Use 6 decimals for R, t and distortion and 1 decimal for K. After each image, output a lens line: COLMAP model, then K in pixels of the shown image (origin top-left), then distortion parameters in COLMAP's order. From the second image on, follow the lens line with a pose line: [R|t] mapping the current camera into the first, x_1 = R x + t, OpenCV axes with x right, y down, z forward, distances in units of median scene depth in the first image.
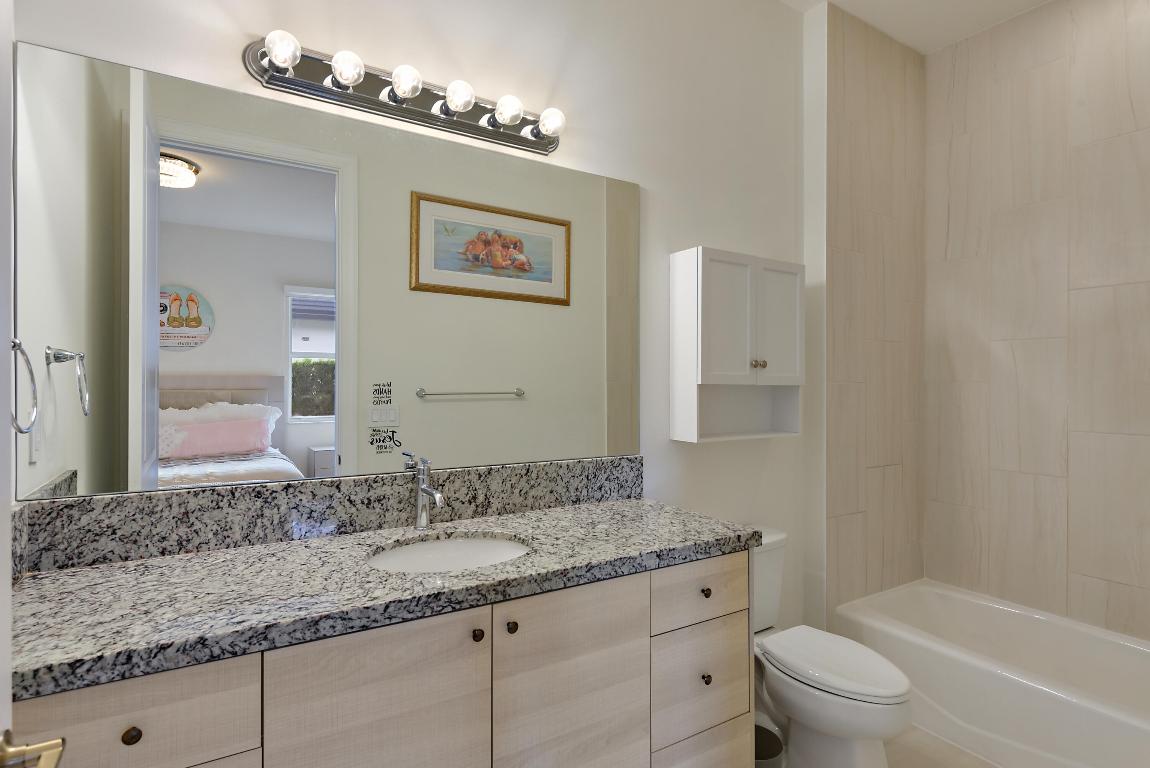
lens RADIAL K [[600.3, 0, 576.6], [0, 600.3, 369.2], [0, 0, 1]] dist [0.037845, -0.000742]
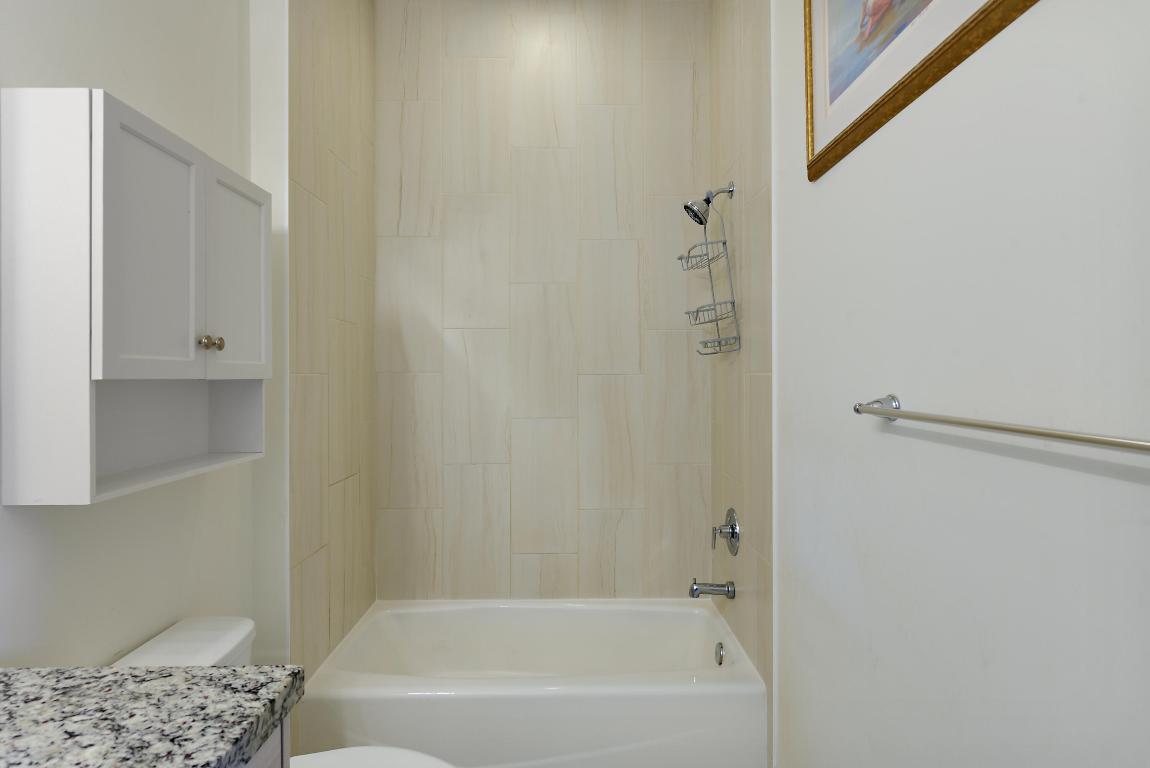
lens RADIAL K [[600.3, 0, 576.6], [0, 600.3, 369.2], [0, 0, 1]] dist [0.037845, -0.000742]
pose [[0.519317, -0.001201, 0.854581, -0.013032], [-0.013225, 0.999868, 0.009442, 0.005833], [-0.854479, -0.016206, 0.519232, 0.371004]]
